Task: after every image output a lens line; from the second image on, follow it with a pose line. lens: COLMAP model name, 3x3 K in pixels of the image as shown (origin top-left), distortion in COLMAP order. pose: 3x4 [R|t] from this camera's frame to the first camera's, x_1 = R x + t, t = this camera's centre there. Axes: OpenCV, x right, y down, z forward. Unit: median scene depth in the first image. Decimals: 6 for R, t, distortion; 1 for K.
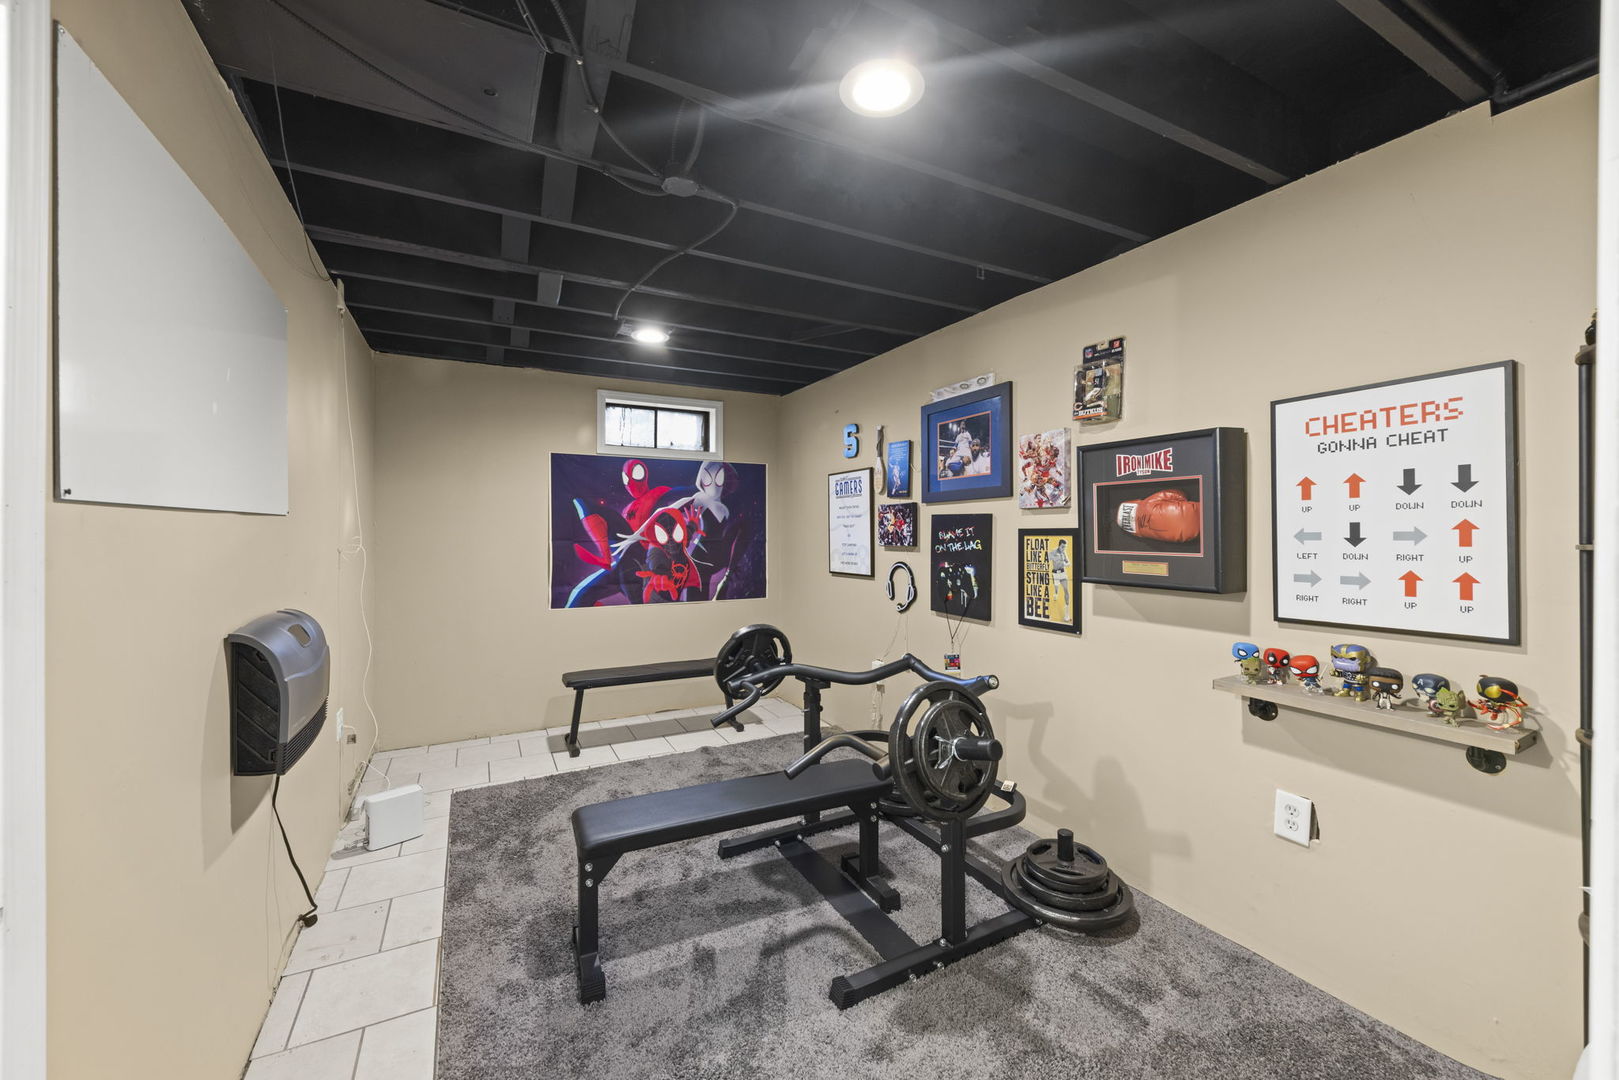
lens RADIAL K [[635.7, 0, 808.5], [0, 635.7, 534.0], [0, 0, 1]] dist [0.010352, -0.001154]
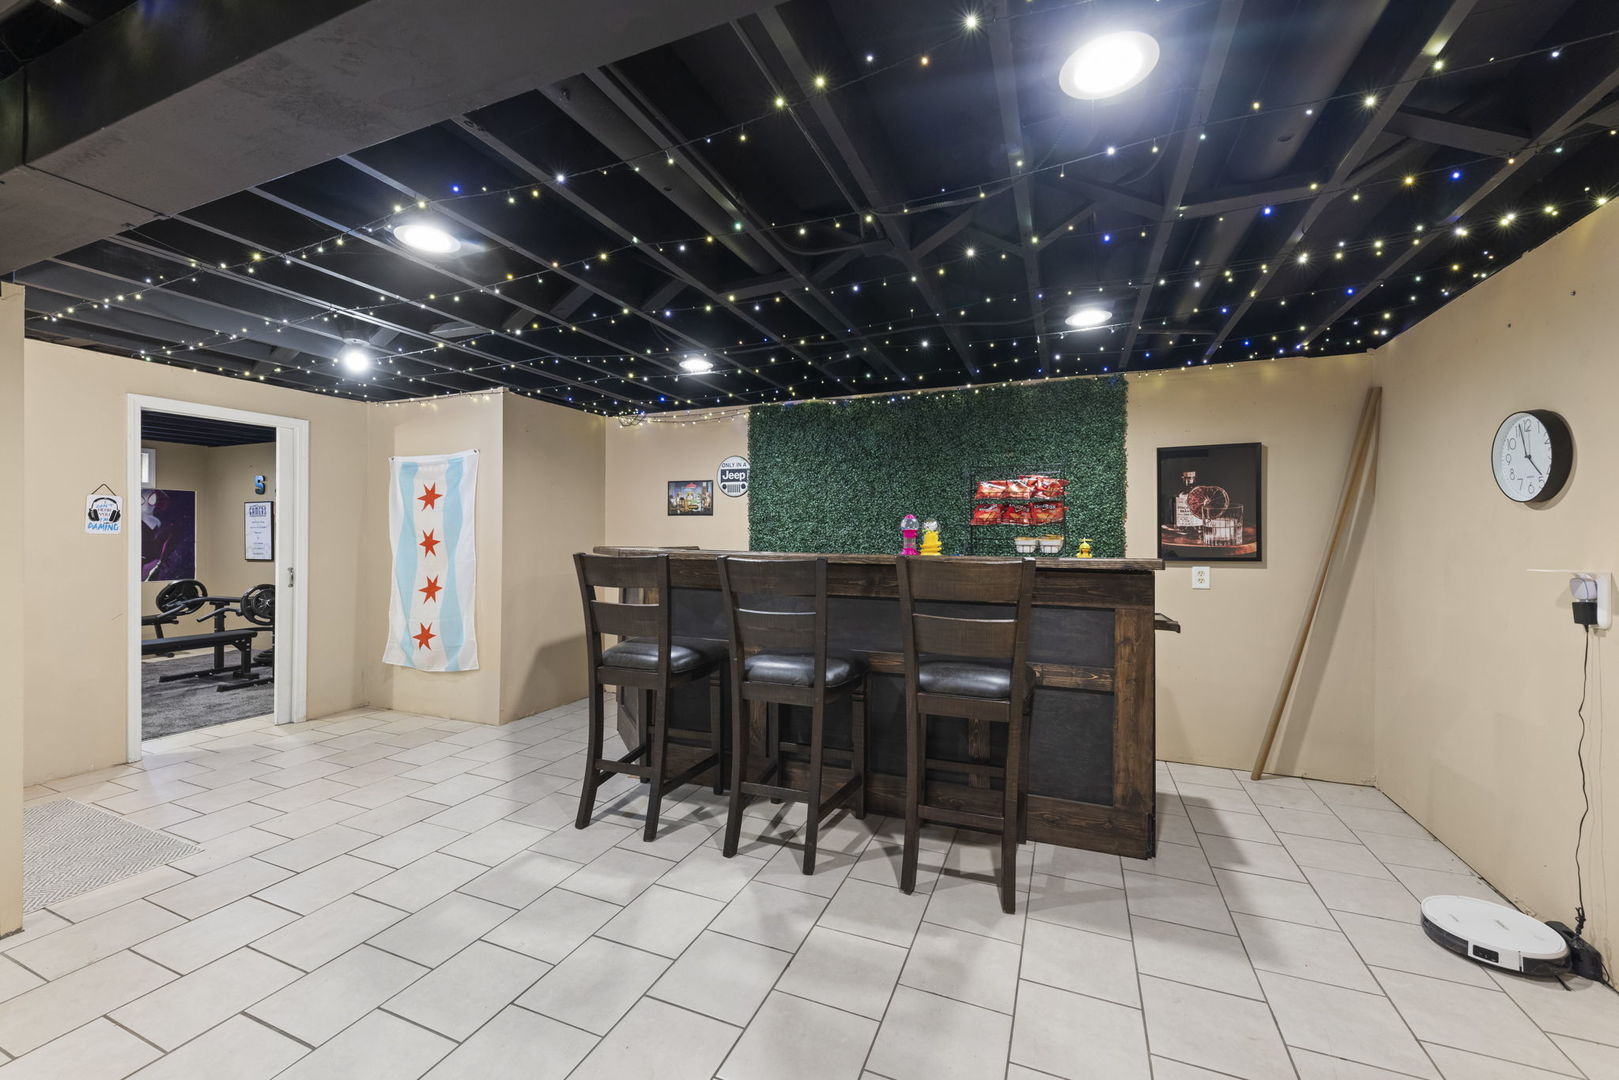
lens RADIAL K [[635.7, 0, 800.6], [0, 635.7, 534.8], [0, 0, 1]] dist [0.010352, -0.001154]
pose [[0.779844, 0.004958, 0.625955, 0.133428], [-0.000290, 0.999971, -0.007559, 0.006798], [-0.625974, 0.005714, 0.779823, -1.431217]]
